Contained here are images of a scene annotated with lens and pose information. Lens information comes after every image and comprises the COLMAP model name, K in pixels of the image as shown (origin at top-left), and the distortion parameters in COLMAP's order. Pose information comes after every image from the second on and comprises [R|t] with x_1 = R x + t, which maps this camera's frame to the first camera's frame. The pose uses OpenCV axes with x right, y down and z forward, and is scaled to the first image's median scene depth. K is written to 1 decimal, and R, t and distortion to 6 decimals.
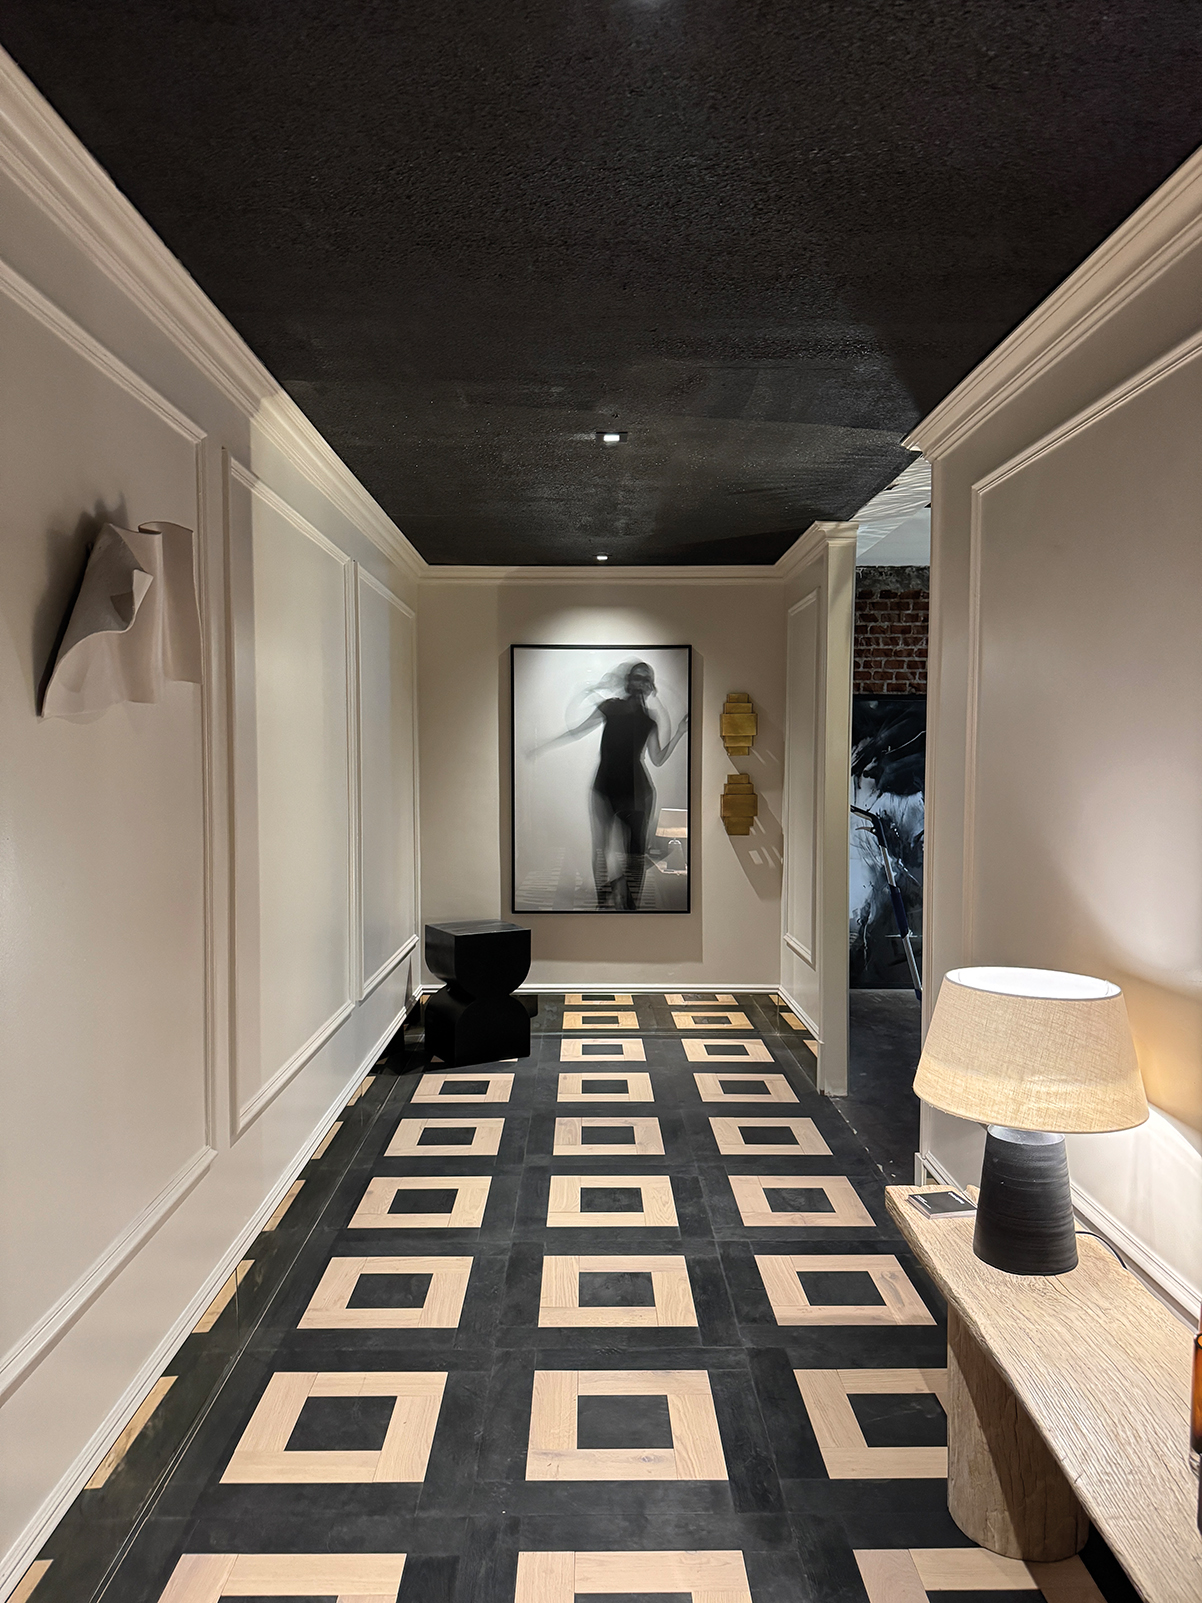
lens RADIAL K [[1142.4, 0, 600.0], [0, 1142.4, 796.3], [0, 0, 1]] dist [-0.013153, -0.006215]
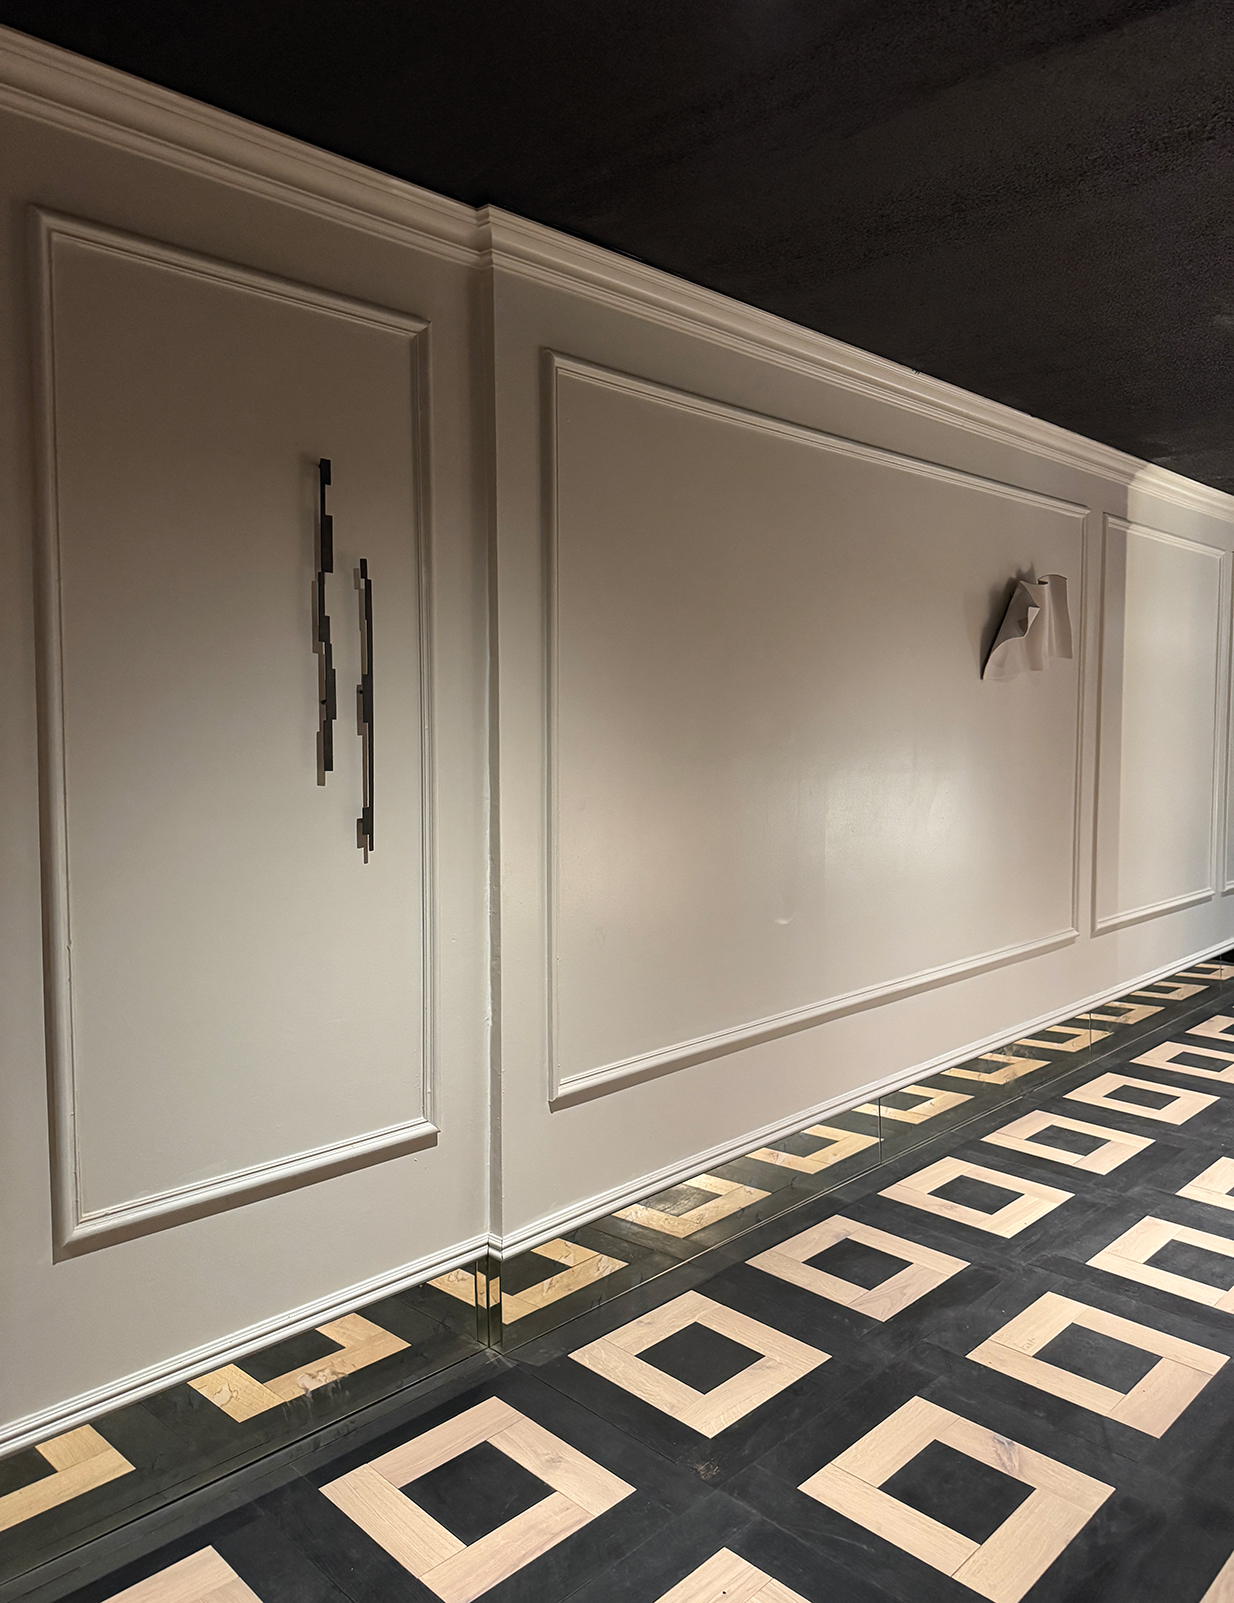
lens RADIAL K [[1181.6, 0, 616.9], [0, 1181.6, 785.3], [0, 0, 1]] dist [0.050902, -0.029569]
pose [[0.703453, 0.049403, -0.709022, 0.548184], [-0.030553, 0.998761, 0.039279, 0.055716], [0.710084, -0.005969, 0.704091, -0.945584]]
